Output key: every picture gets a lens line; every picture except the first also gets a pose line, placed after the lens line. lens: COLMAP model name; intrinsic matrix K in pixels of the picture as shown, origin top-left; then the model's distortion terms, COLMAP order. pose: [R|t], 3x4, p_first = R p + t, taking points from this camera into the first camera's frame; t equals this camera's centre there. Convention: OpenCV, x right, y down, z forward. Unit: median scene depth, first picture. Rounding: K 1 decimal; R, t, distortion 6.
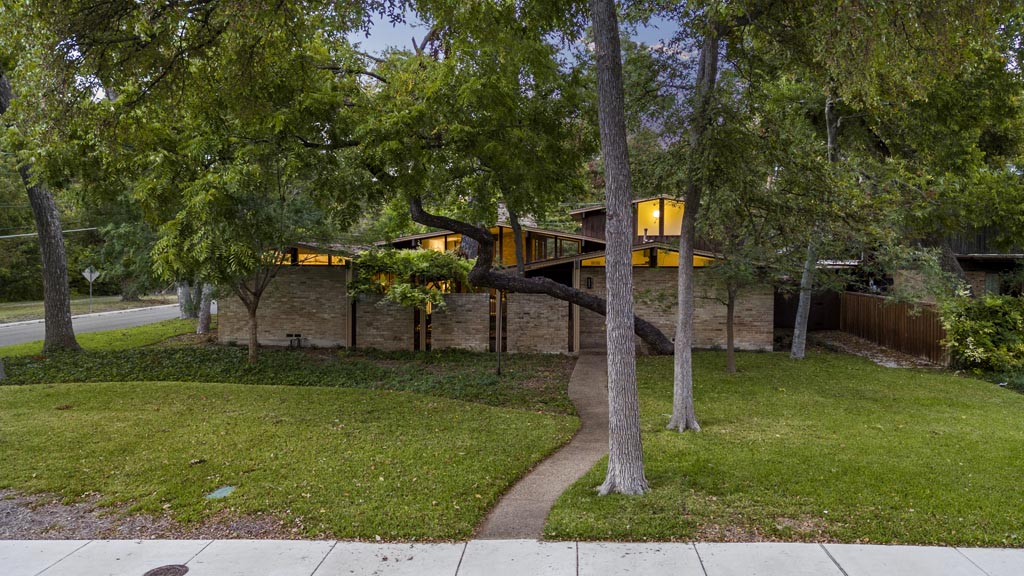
lens RADIAL K [[776.8, 0, 541.9], [0, 776.8, 283.0], [0, 0, 1]] dist [0.071291, -0.061961]
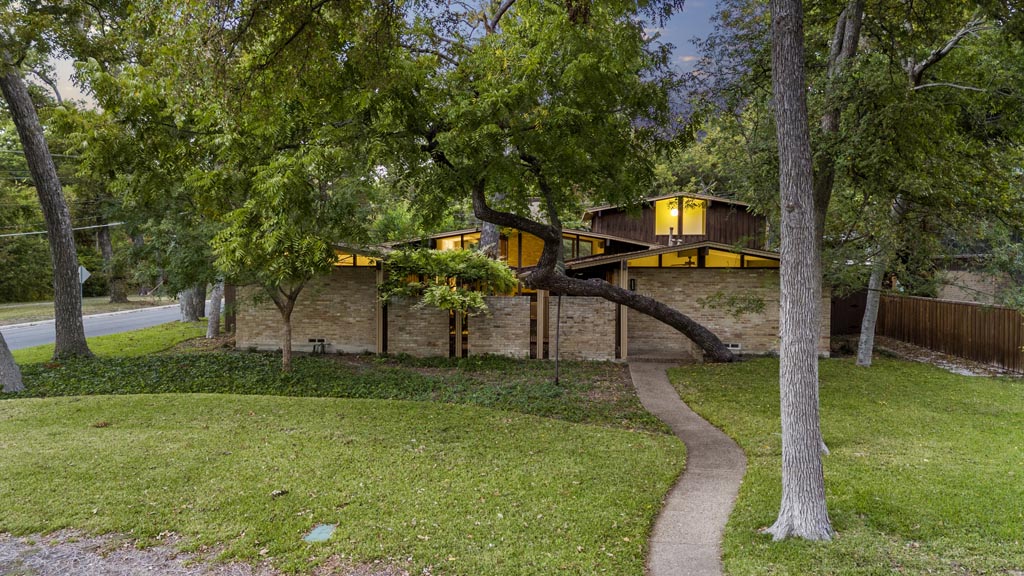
lens RADIAL K [[767.4, 0, 512.0], [0, 767.4, 288.0], [0, 0, 1]] dist [0.067517, -0.064318]
pose [[0.999957, -0.000254, 0.009301, -0.103249], [0.000196, 0.999980, 0.006259, -0.002316], [-0.009302, -0.006257, 0.999937, 0.079825]]
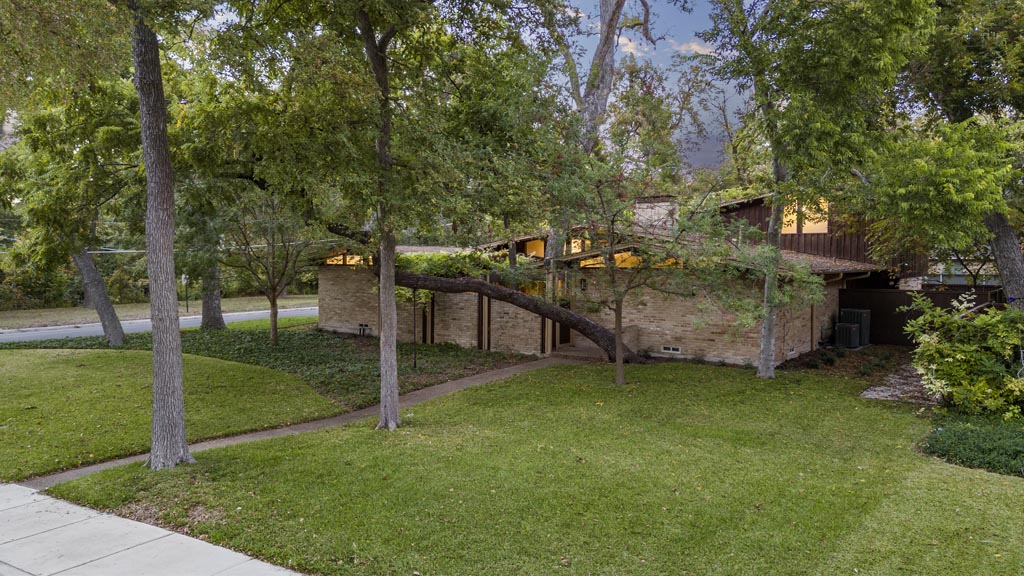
lens RADIAL K [[767.4, 0, 512.0], [0, 767.4, 288.0], [0, 0, 1]] dist [0.067517, -0.064318]
pose [[0.858732, 0.019145, -0.512067, 0.522631], [-0.017868, 0.999813, 0.007416, -0.001263], [0.512113, 0.002781, 0.858913, 0.148940]]
